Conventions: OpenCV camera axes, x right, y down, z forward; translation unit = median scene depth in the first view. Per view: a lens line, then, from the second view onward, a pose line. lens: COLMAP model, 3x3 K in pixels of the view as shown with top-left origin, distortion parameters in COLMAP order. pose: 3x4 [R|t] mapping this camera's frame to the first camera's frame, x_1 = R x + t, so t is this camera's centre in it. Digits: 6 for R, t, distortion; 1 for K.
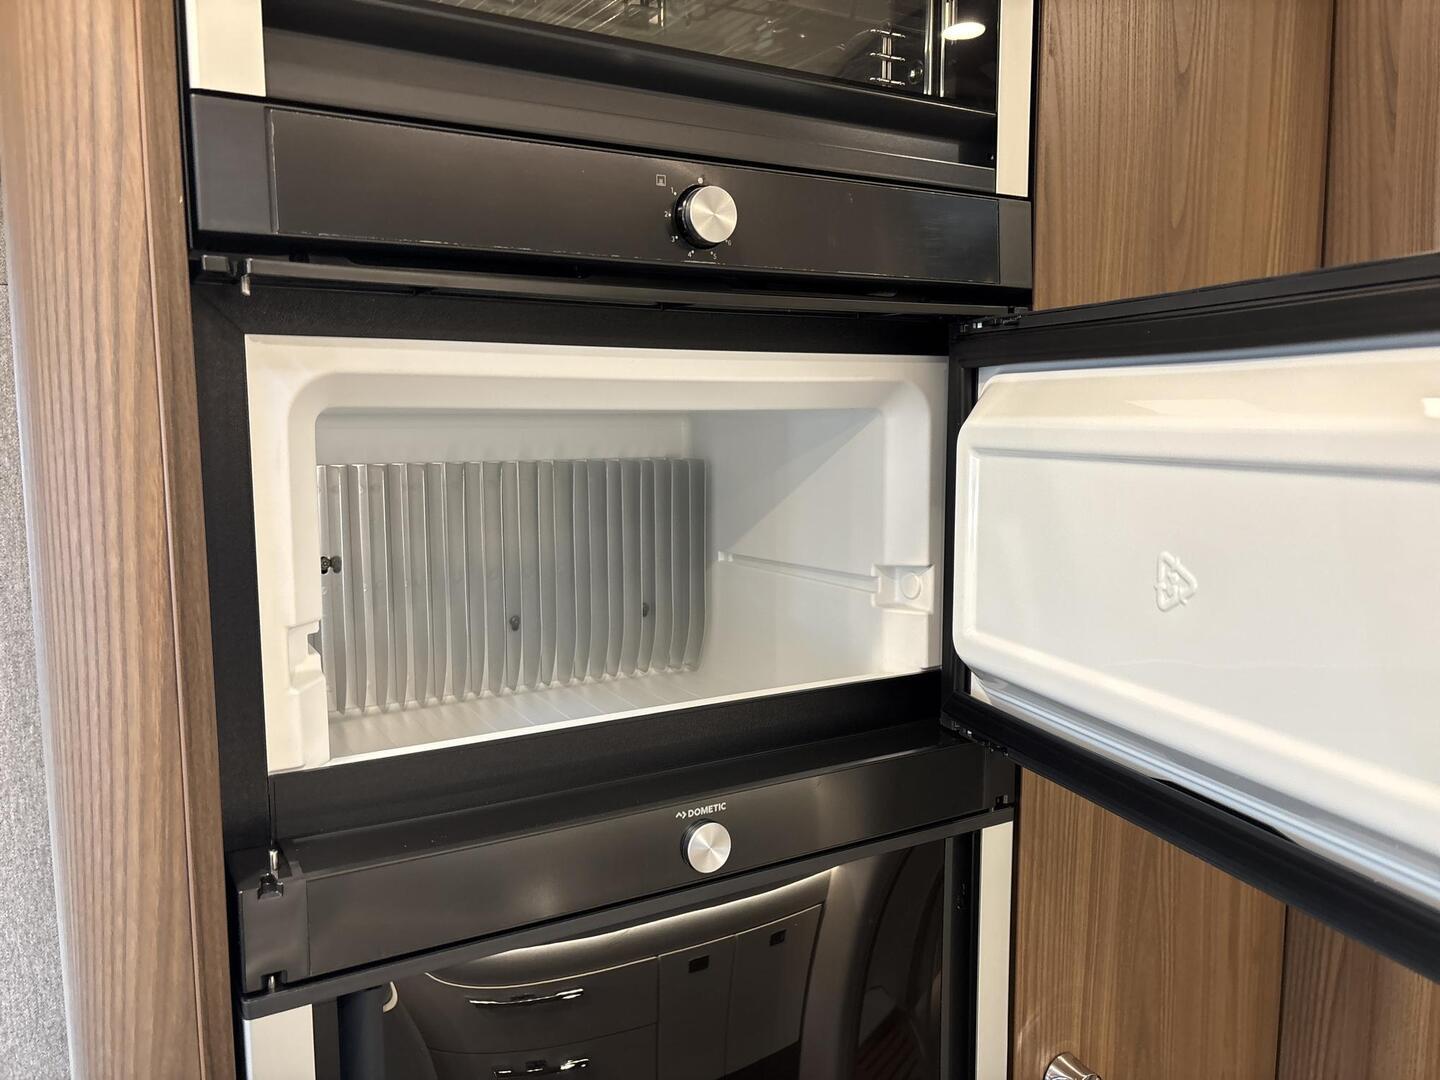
lens RADIAL K [[1071.8, 0, 713.8], [0, 1071.8, 556.3], [0, 0, 1]] dist [0.024851, -0.049627]
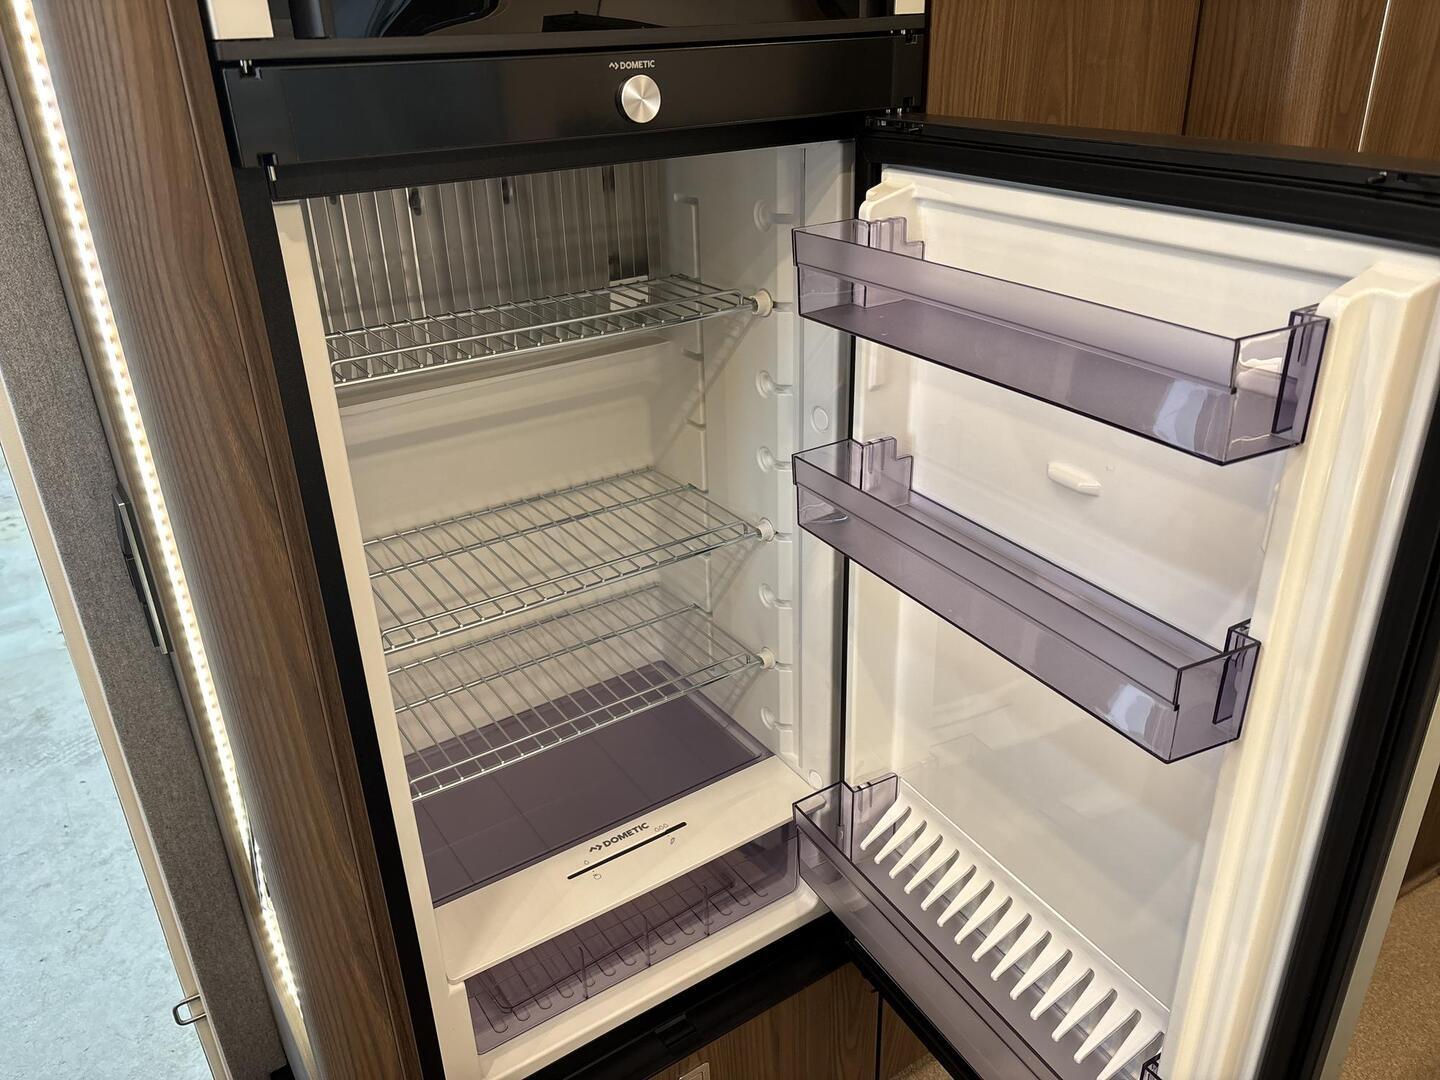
lens RADIAL K [[1074.0, 0, 720.0], [0, 1074.0, 540.0], [0, 0, 1]] dist [0.040968, -0.059346]
pose [[0.998189, -0.047618, 0.036758, 0.018352], [0.033506, 0.947602, 0.317692, 0.442356], [-0.049960, -0.315885, 0.947481, -0.272307]]
